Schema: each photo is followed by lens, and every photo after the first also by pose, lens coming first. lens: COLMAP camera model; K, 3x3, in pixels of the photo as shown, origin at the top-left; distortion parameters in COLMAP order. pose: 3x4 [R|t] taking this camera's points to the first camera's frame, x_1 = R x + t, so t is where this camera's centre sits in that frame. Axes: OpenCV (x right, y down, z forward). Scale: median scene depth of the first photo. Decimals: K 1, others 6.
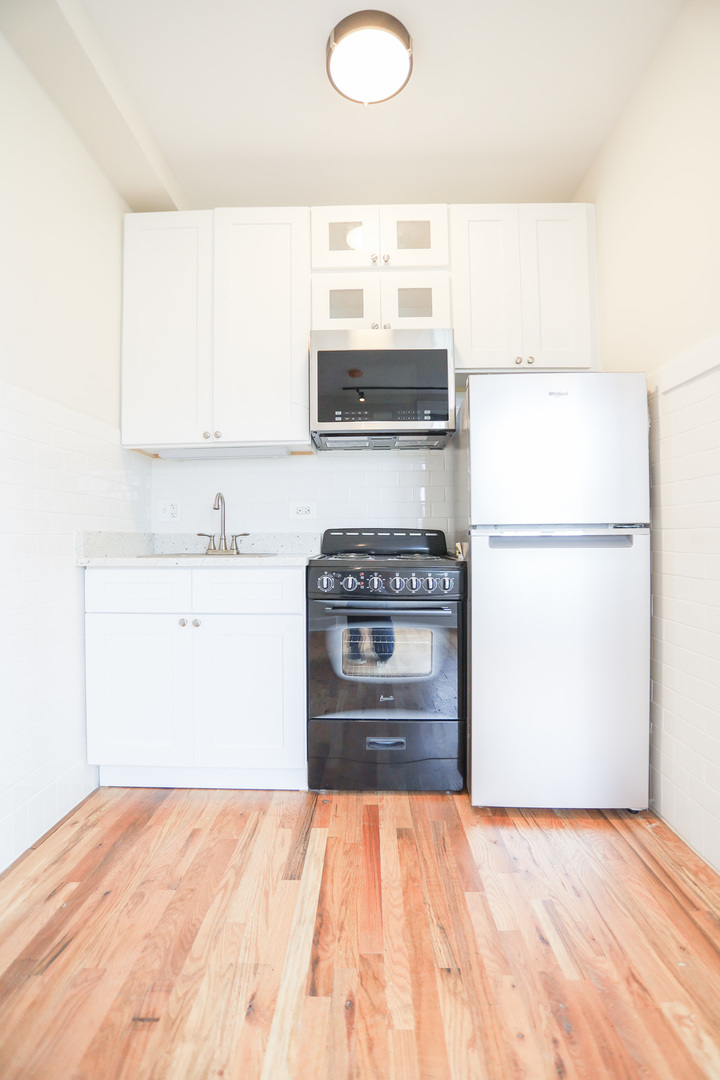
lens RADIAL K [[520.1, 0, 356.9], [0, 520.1, 536.3], [0, 0, 1]] dist [-0.024940, 0.000718]
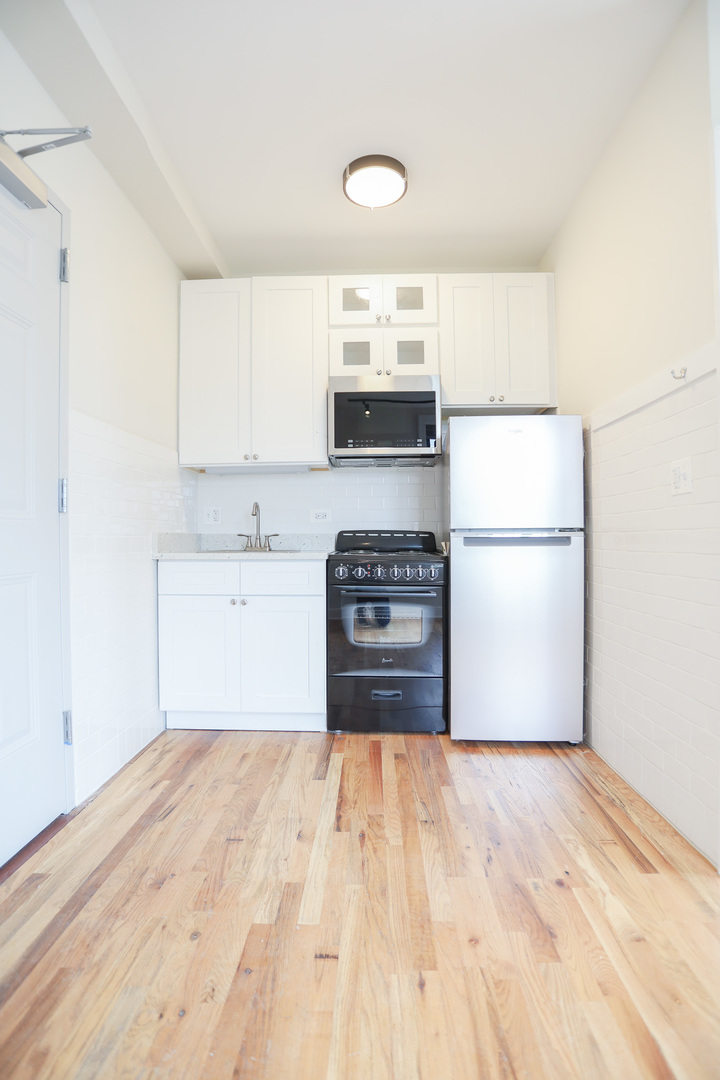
lens RADIAL K [[520.1, 0, 356.9], [0, 520.1, 536.3], [0, 0, 1]] dist [-0.024940, 0.000718]
pose [[0.999967, 0.002018, -0.007817, -0.010318], [-0.001994, 0.999993, 0.003079, -0.006103], [0.007823, -0.003063, 0.999965, -0.326787]]
